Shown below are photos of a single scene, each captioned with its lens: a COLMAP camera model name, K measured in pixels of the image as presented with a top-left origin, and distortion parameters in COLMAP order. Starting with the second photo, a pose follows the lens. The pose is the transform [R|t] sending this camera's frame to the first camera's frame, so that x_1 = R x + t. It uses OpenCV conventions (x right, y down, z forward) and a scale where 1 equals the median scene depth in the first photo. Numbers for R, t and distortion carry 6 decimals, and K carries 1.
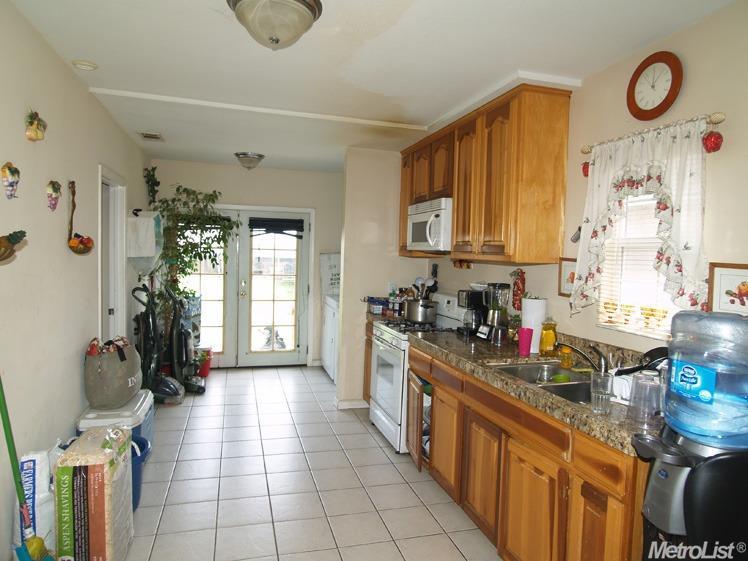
lens RADIAL K [[474.7, 0, 369.9], [0, 474.7, 279.8], [0, 0, 1]] dist [-0.019213, -0.001596]
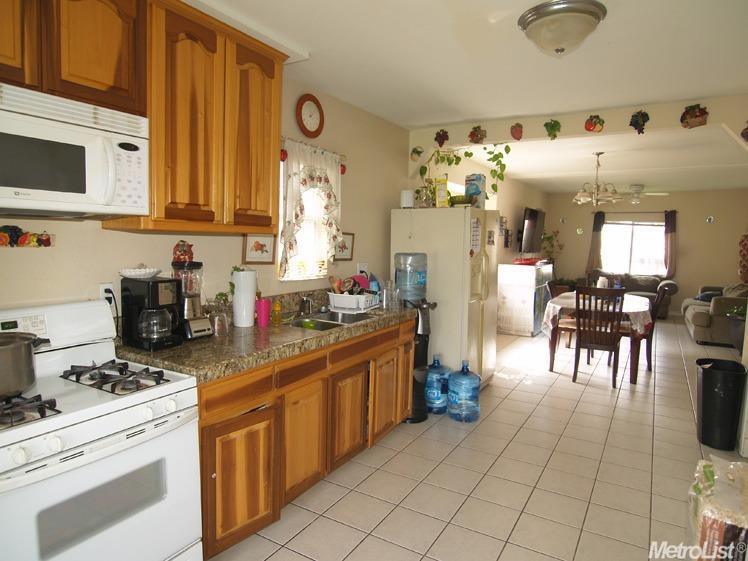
lens RADIAL K [[474.7, 0, 369.9], [0, 474.7, 279.8], [0, 0, 1]] dist [-0.019213, -0.001596]
pose [[-0.677923, -0.110802, 0.726735, -0.296968], [-0.002506, 0.988919, 0.148438, -0.048503], [-0.735129, 0.098809, -0.670688, 0.823295]]
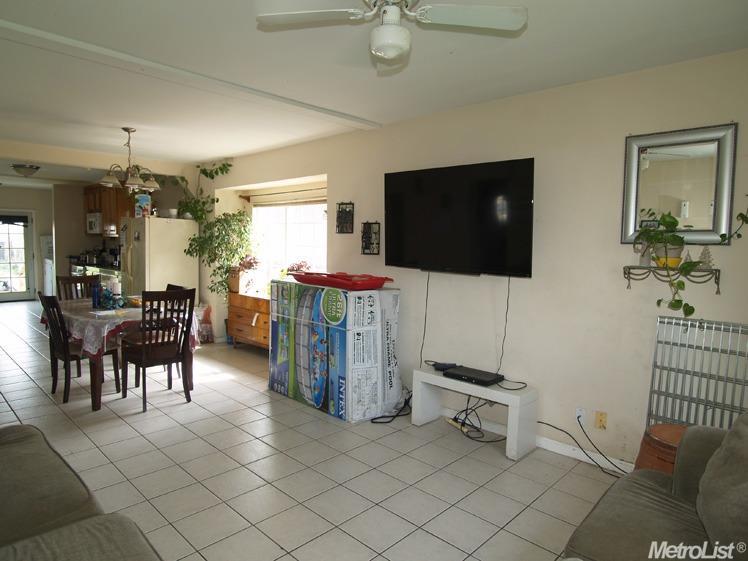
lens RADIAL K [[448.9, 0, 356.0], [0, 448.9, 278.5], [0, 0, 1]] dist [-0.000447, -0.040547]
pose [[0.863804, -0.055054, 0.500811, 0.086491], [0.034936, 0.998164, 0.049471, 0.073738], [-0.502615, -0.025237, 0.864142, -1.180333]]
